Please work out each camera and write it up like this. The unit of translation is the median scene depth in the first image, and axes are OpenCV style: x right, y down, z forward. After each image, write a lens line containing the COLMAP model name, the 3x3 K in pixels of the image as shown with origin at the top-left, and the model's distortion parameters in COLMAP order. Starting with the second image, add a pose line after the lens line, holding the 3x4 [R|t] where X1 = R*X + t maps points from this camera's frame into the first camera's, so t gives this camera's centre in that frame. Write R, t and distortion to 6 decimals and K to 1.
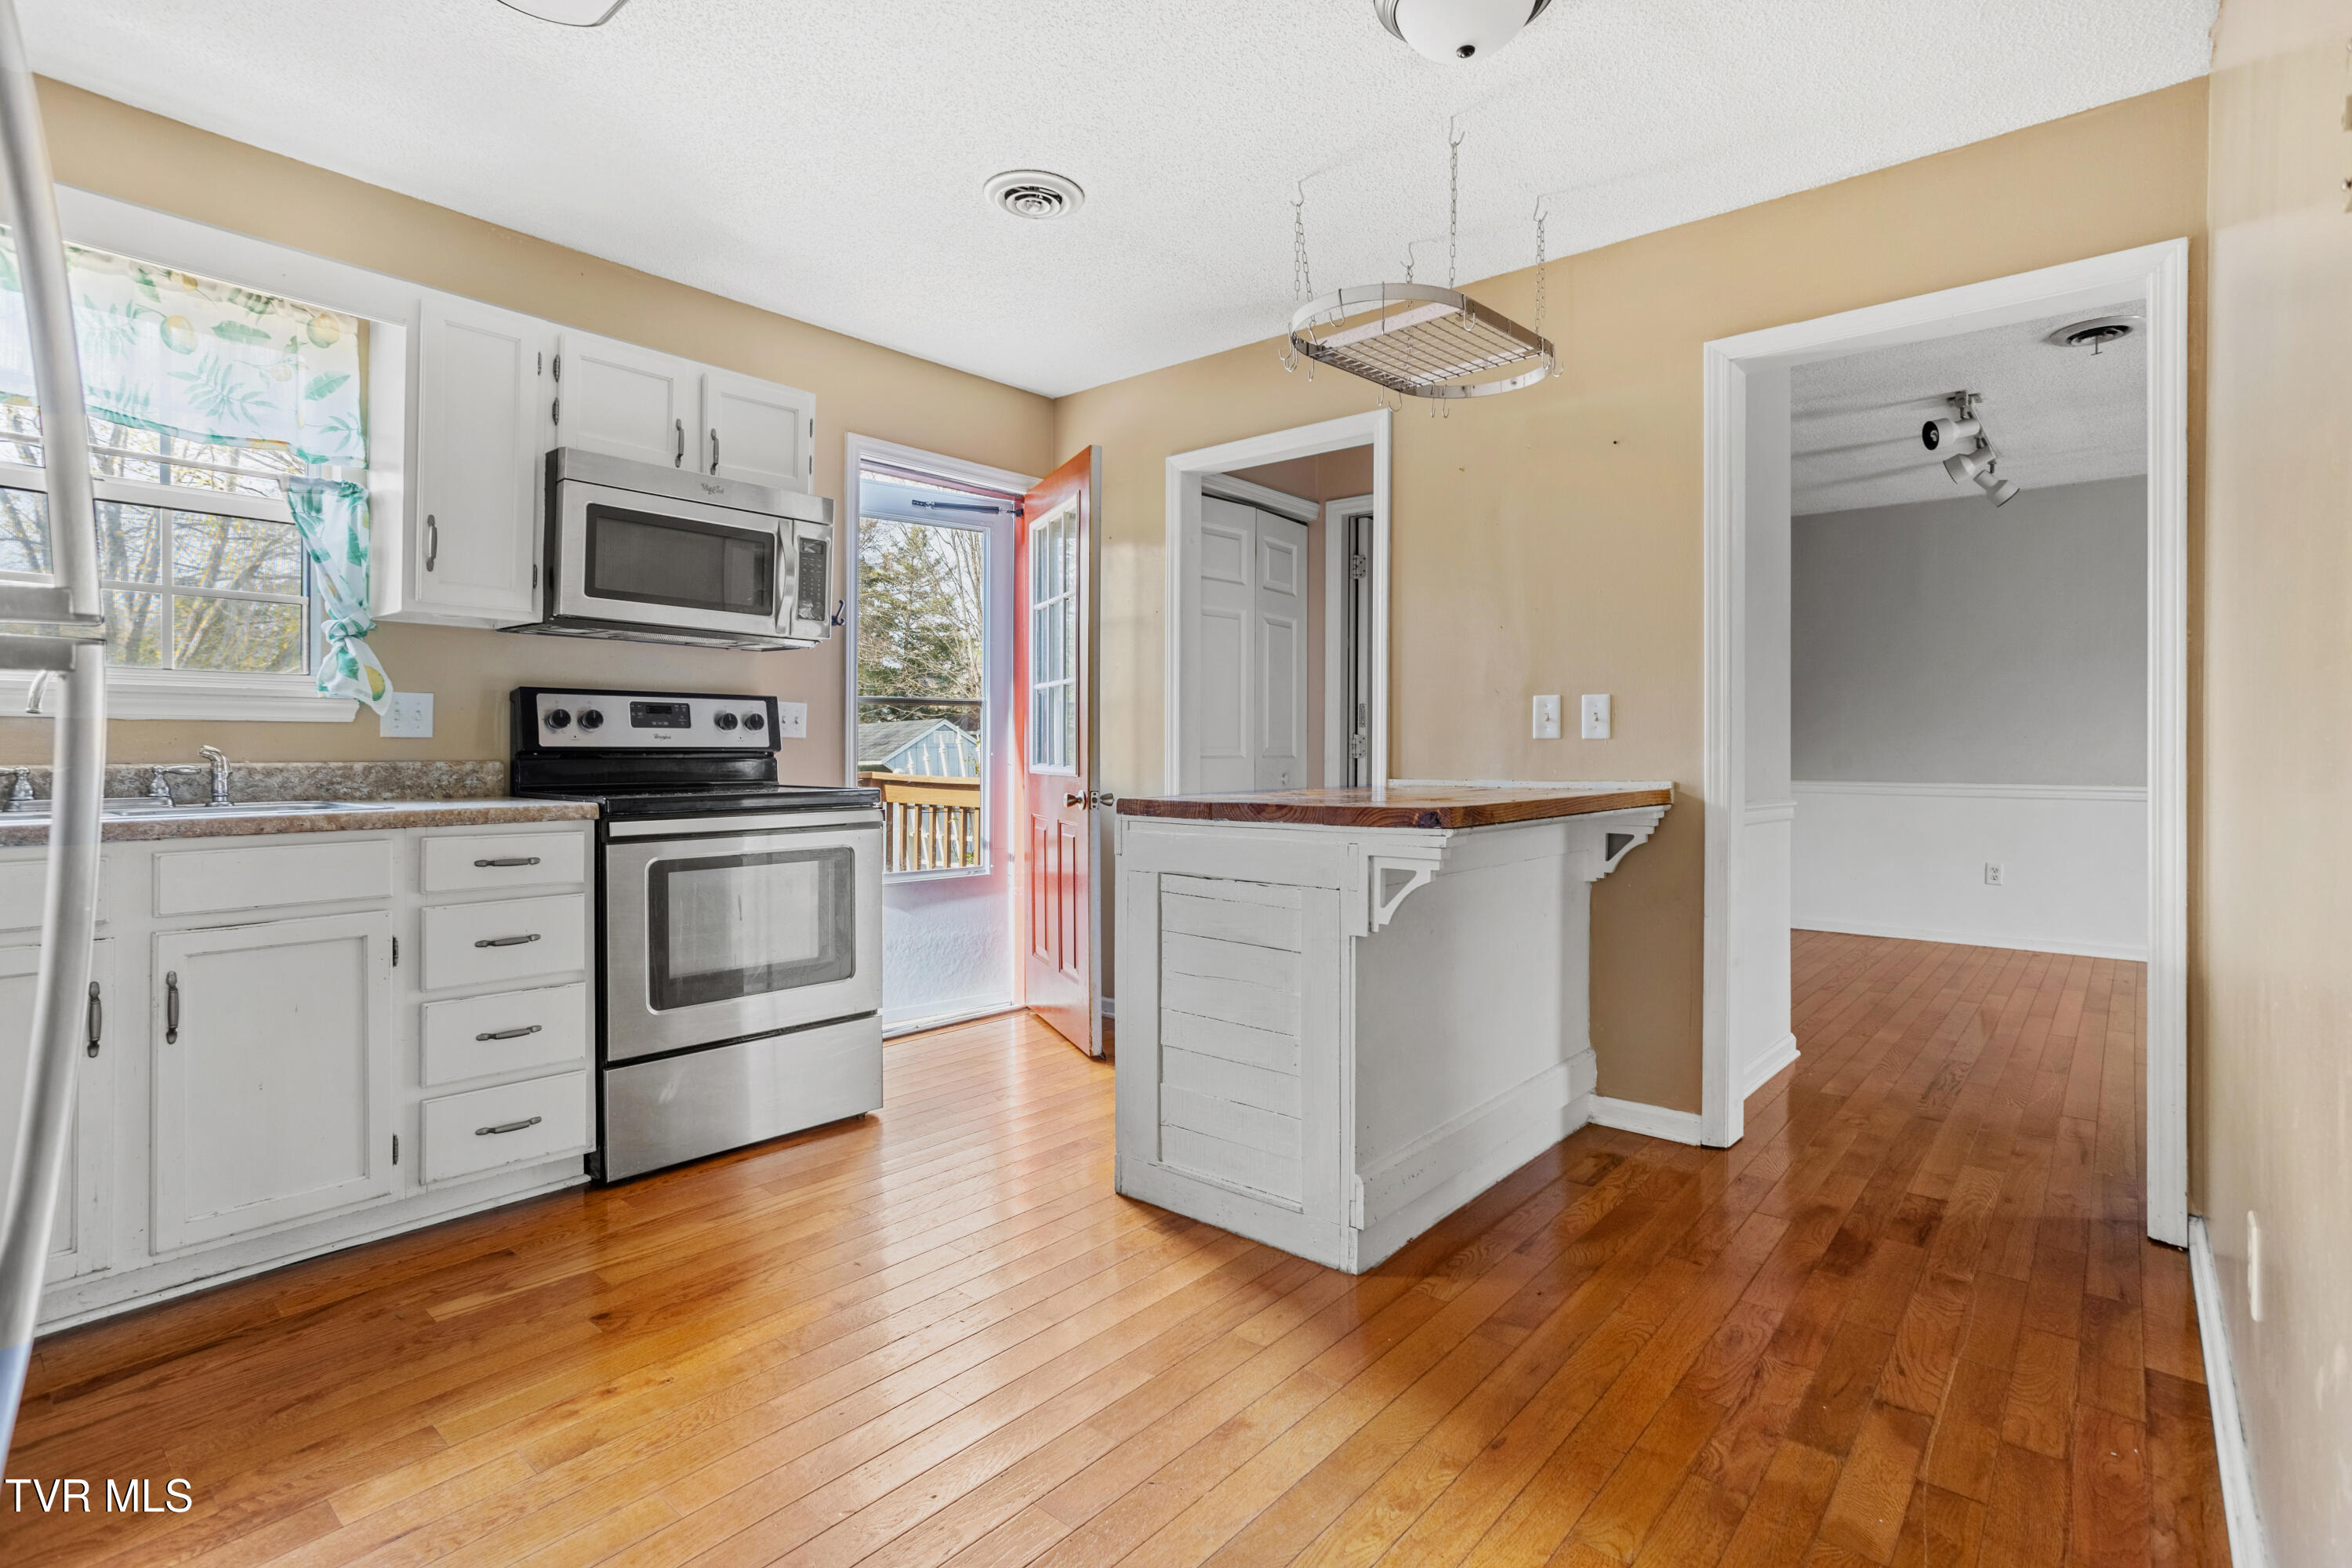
lens RADIAL K [[1150.3, 0, 1179.9], [0, 1150.3, 751.5], [0, 0, 1]] dist [-0.049139, 0.031369]
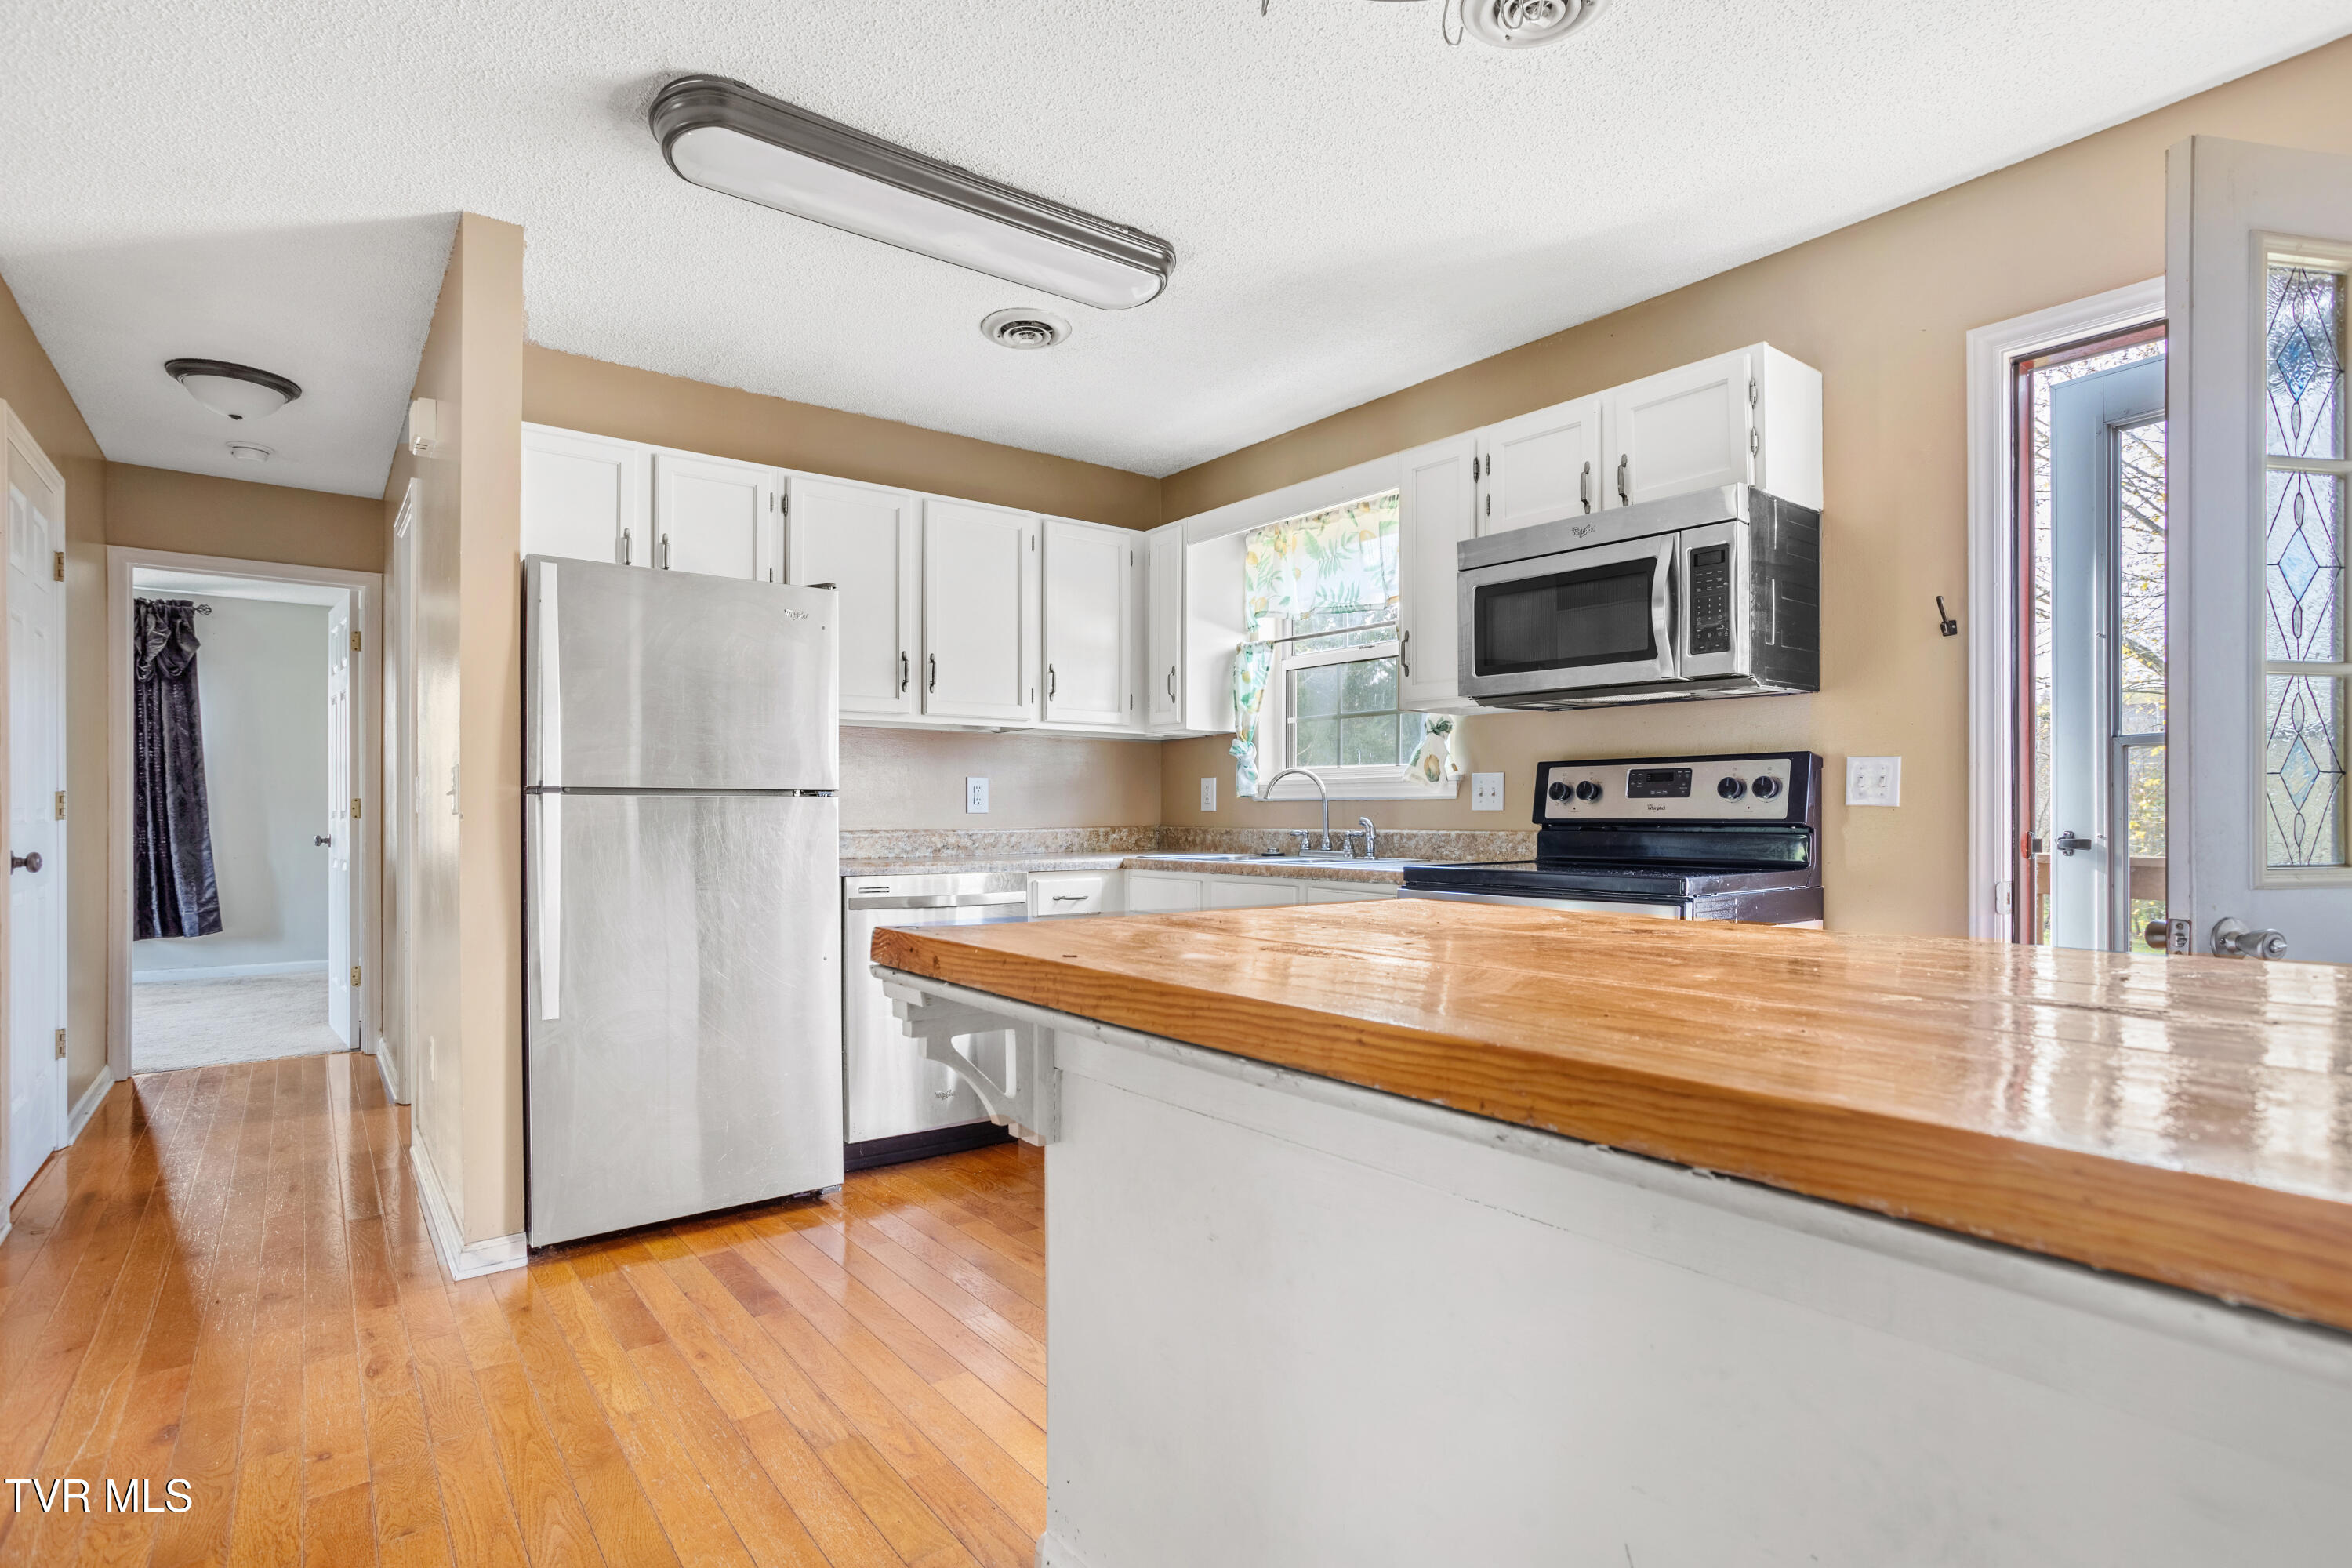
lens RADIAL K [[1153.3, 0, 1162.3], [0, 1153.3, 816.1], [0, 0, 1]] dist [-0.053966, 0.031729]
pose [[-0.211963, -0.001140, -0.977277, 0.596242], [-0.004248, 0.999991, -0.000245, -0.005377], [0.977269, 0.004100, -0.211966, 0.964903]]
